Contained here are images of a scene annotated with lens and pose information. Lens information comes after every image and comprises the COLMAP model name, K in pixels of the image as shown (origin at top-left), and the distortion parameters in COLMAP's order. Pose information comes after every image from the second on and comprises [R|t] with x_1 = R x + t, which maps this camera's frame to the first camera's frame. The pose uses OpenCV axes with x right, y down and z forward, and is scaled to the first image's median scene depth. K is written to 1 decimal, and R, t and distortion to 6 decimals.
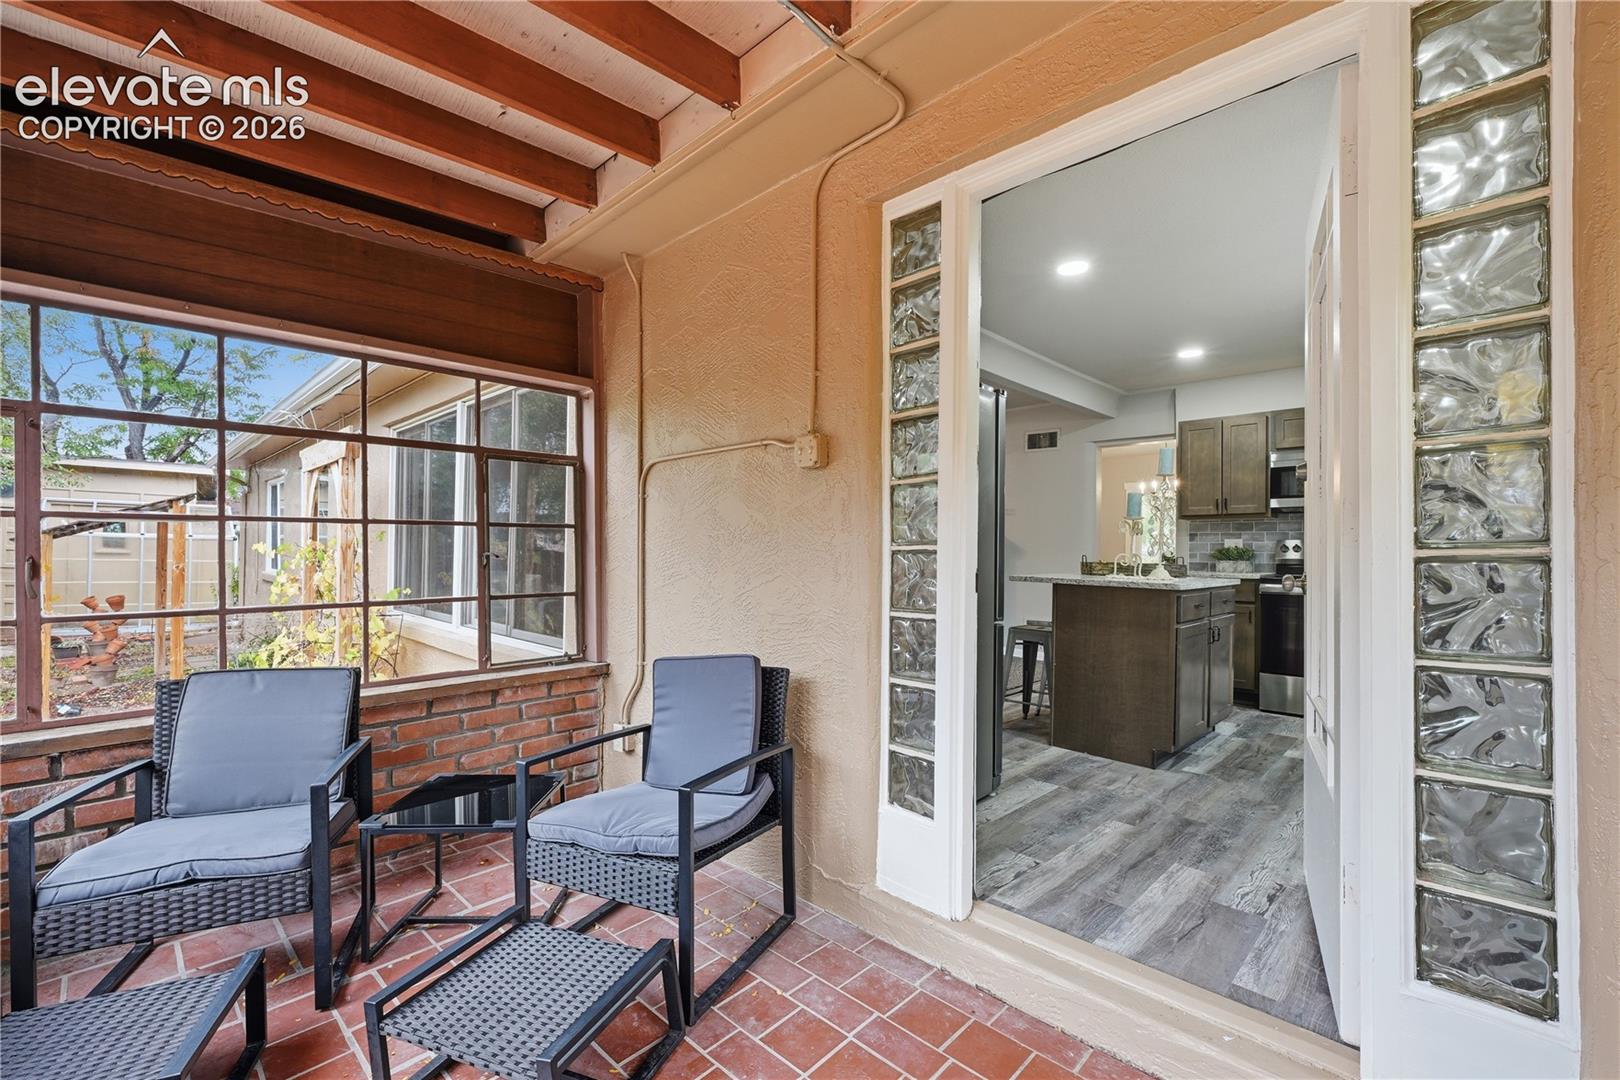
lens RADIAL K [[701.7, 0, 810.0], [0, 701.7, 540.0], [0, 0, 1]] dist [-0.000108, -0.000072]
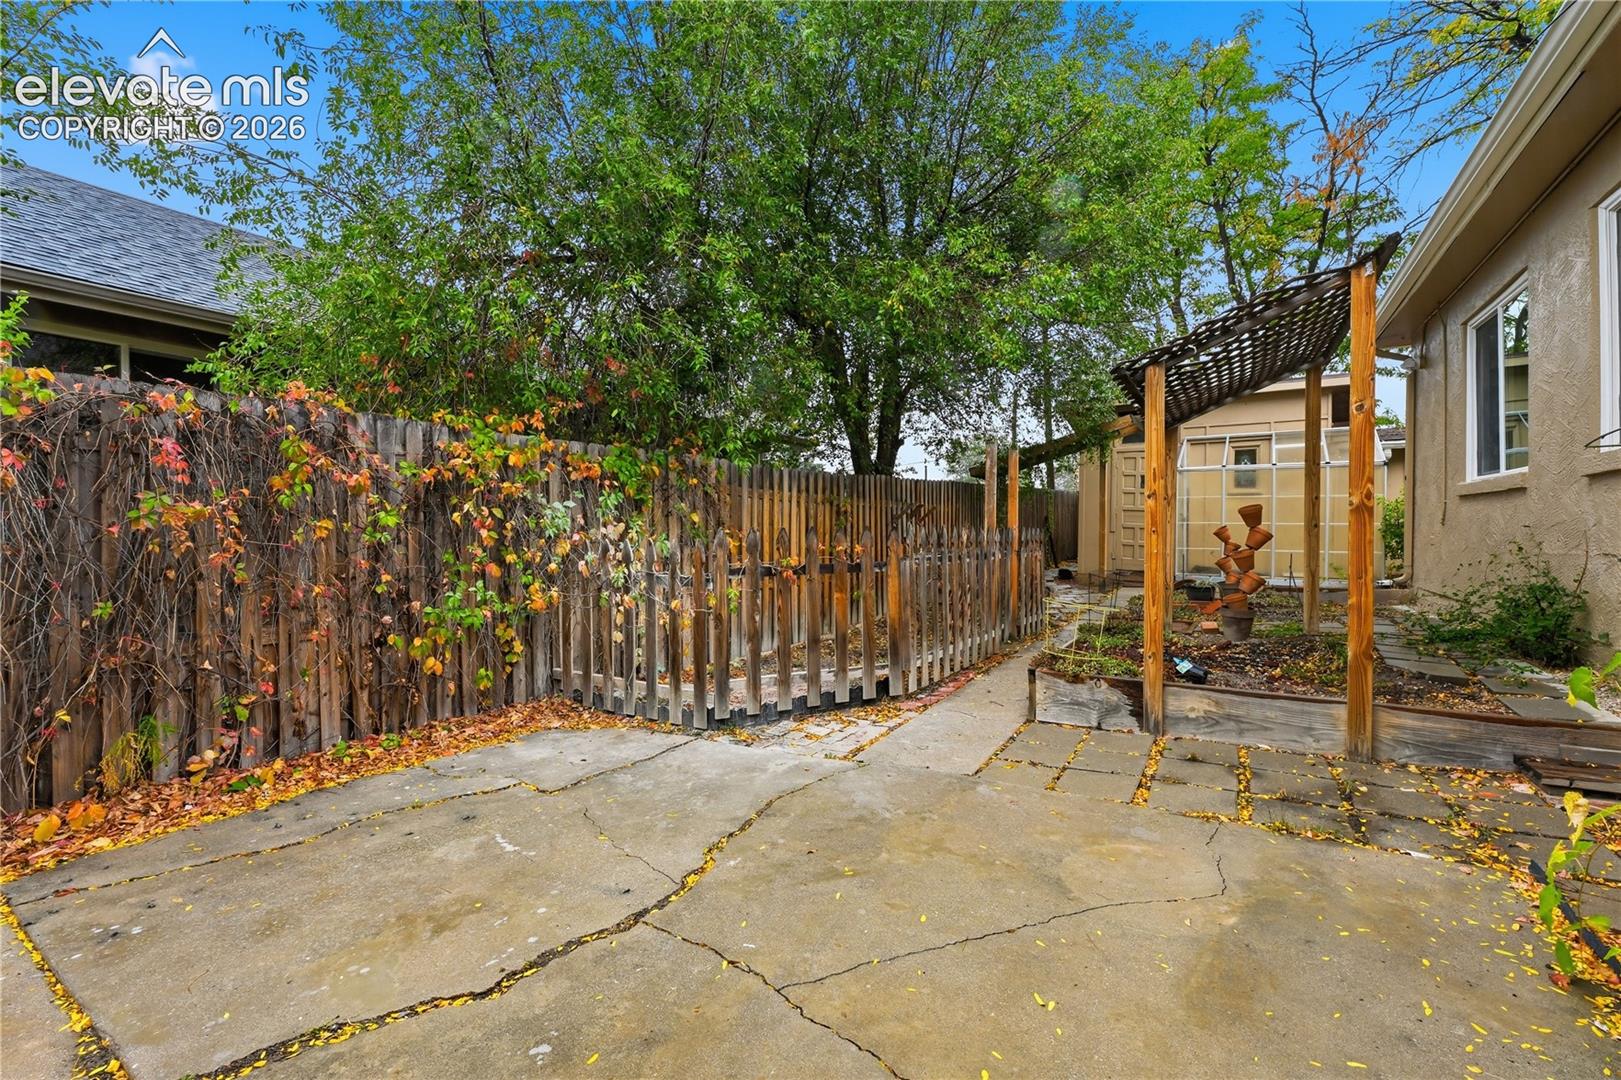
lens RADIAL K [[702.2, 0, 810.5], [0, 702.2, 540.0], [0, 0, 1]] dist [-0.000108, -0.000072]
pose [[0.233323, 0.004984, -0.972387, -0.430941], [0.019064, 0.999771, 0.009699, 0.093931], [0.972212, -0.020801, 0.233175, 0.430634]]
